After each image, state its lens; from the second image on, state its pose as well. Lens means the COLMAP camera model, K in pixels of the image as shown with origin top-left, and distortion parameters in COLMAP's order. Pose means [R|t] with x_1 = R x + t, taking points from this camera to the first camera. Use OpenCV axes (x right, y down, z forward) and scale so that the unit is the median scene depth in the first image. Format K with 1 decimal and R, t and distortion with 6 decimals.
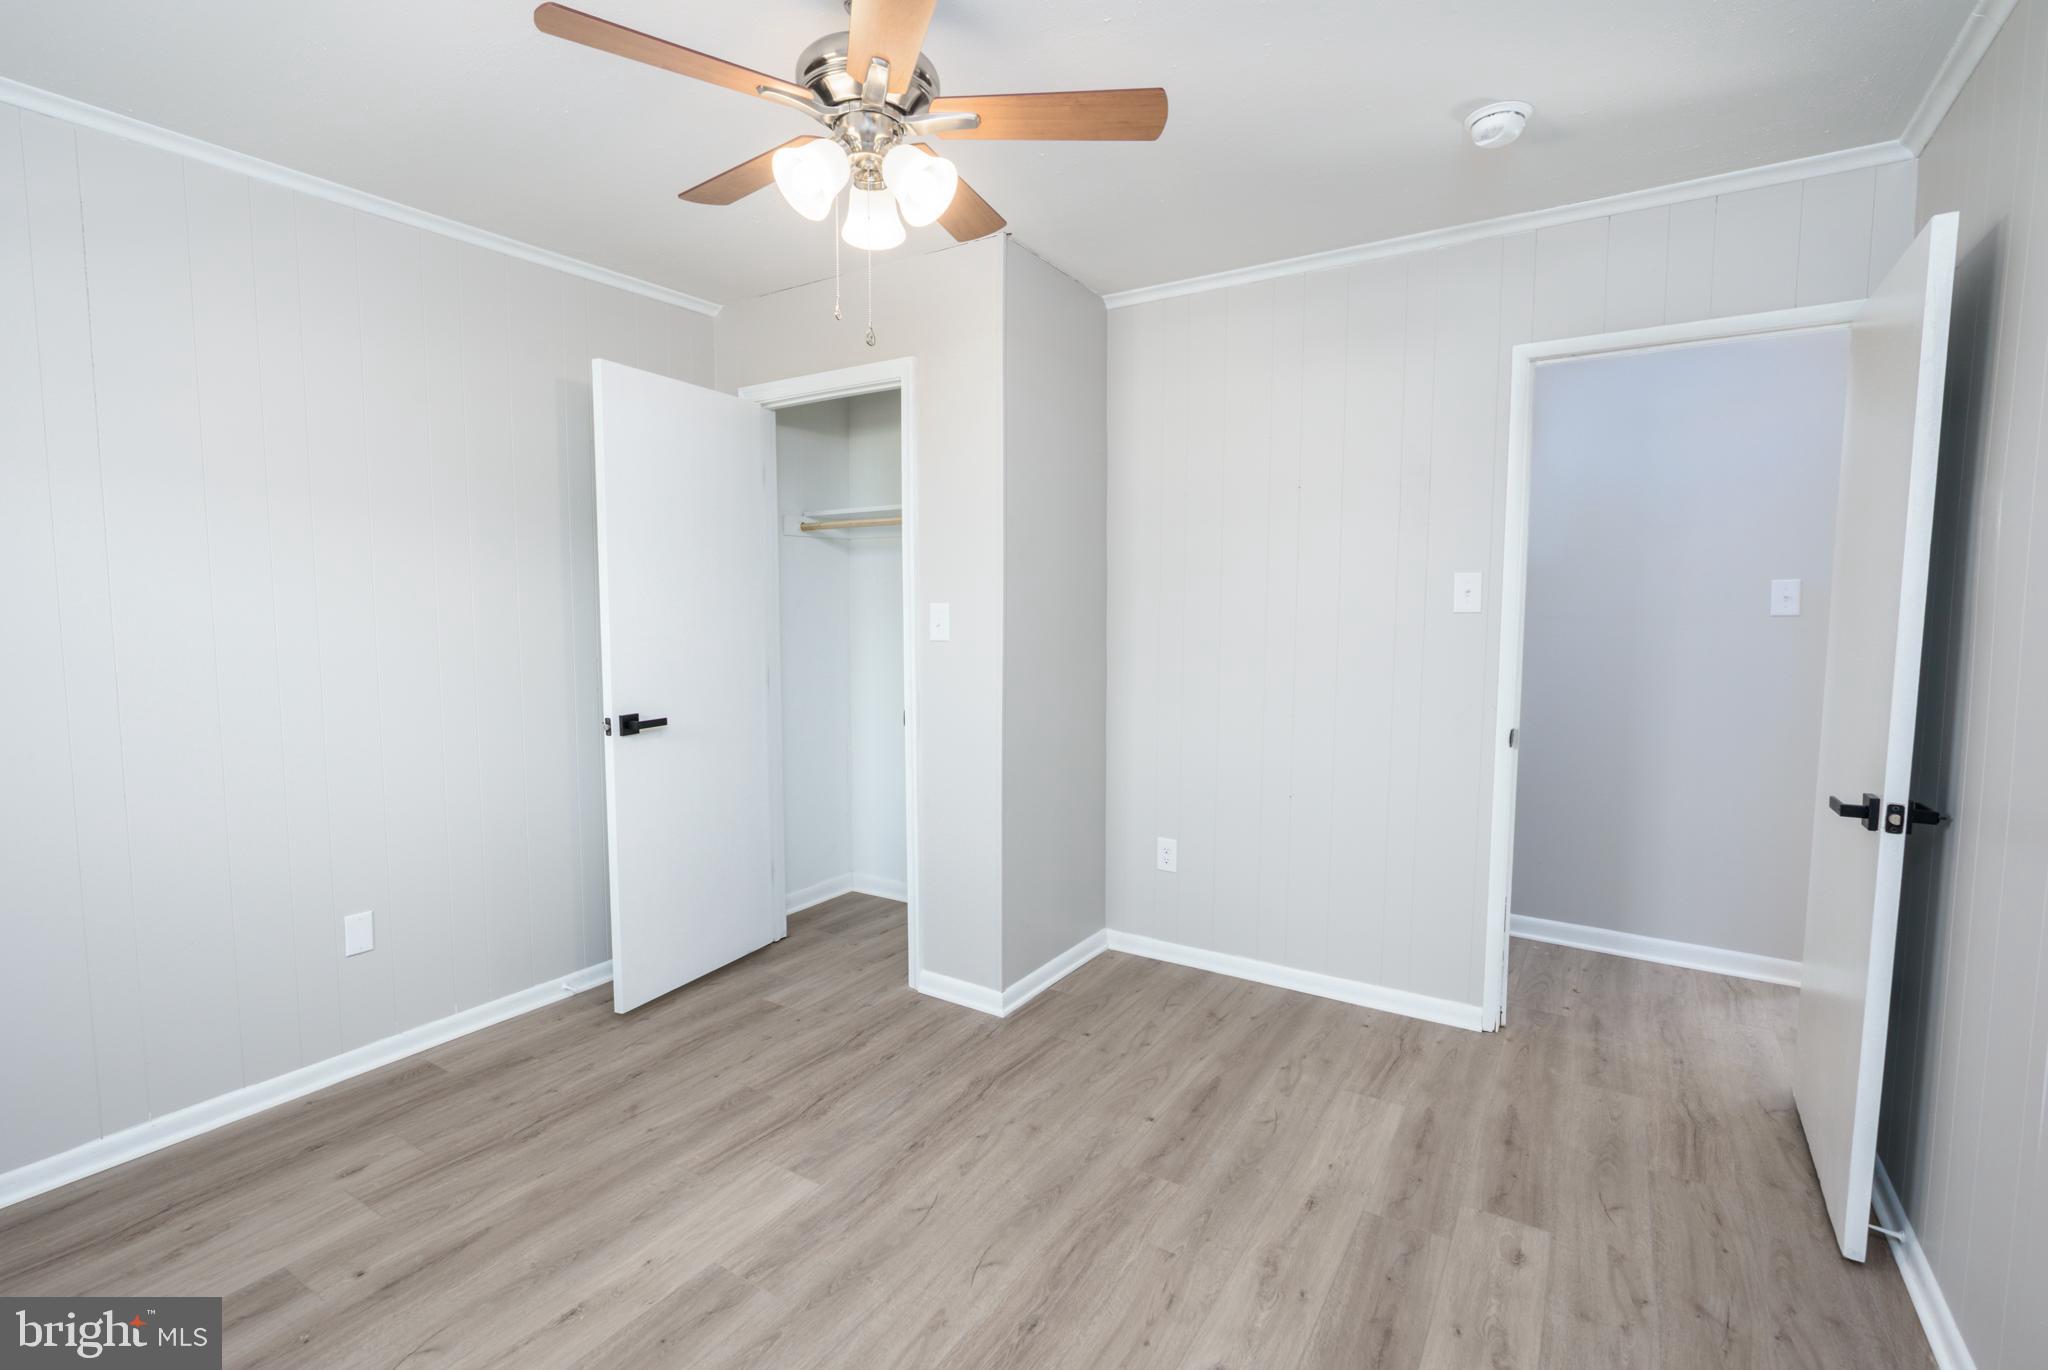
lens RADIAL K [[927.1, 0, 1024.0], [0, 927.1, 685.0], [0, 0, 1]] dist [0.000229, 0.000030]
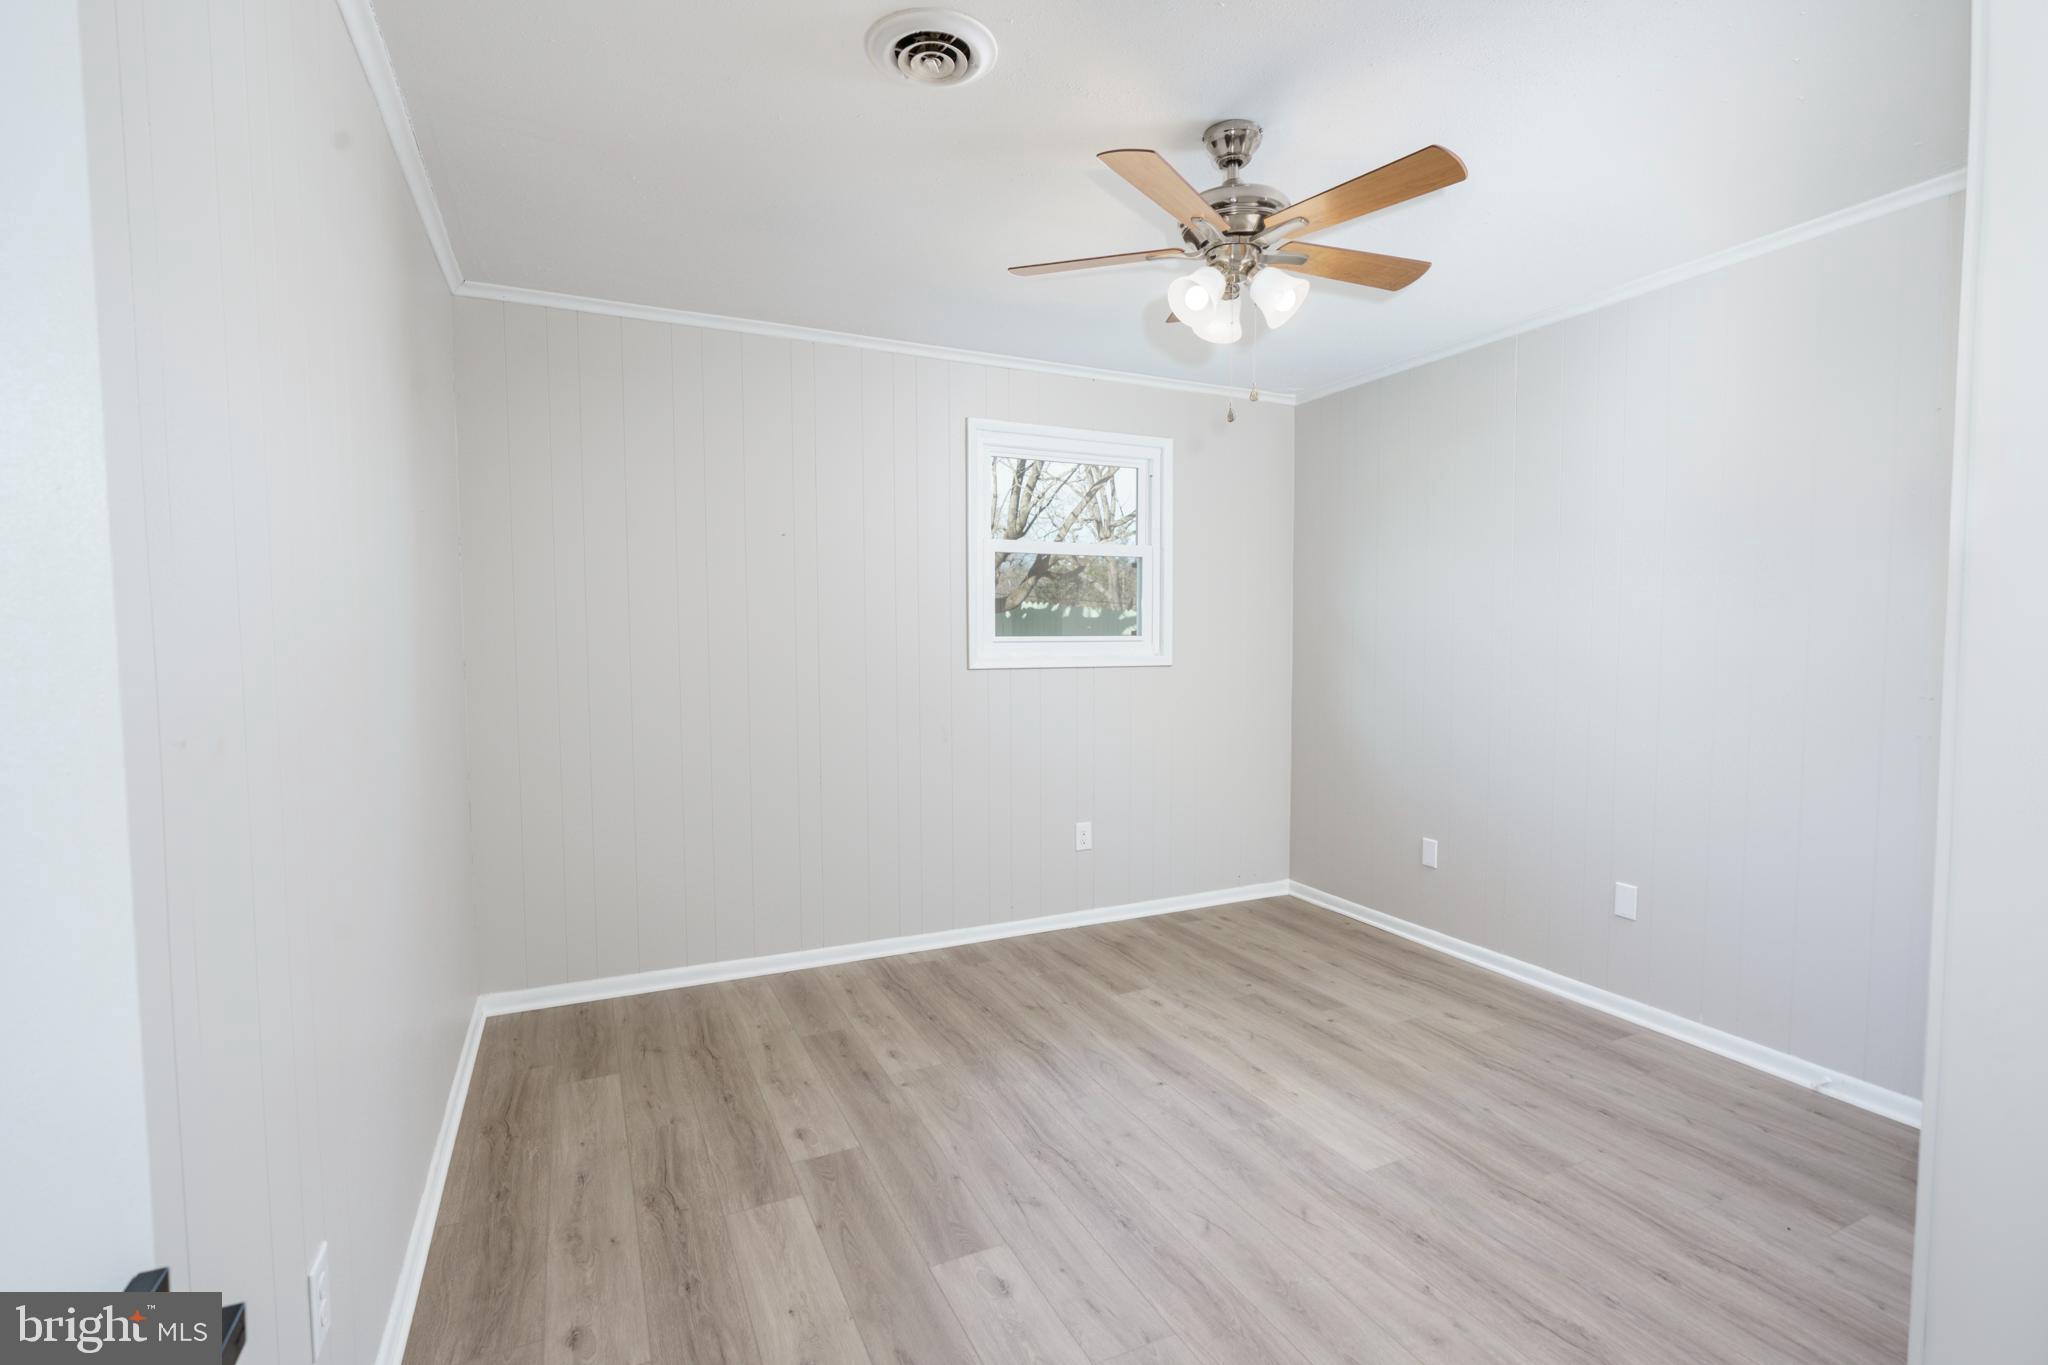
lens RADIAL K [[931.4, 0, 1024.0], [0, 931.4, 682.5], [0, 0, 1]] dist [-0.003175, 0.000831]
pose [[-0.522959, 0.048240, -0.850992, 0.816608], [-0.074324, 0.992013, 0.101908, -0.089010], [0.849111, 0.116543, -0.515197, 1.092877]]
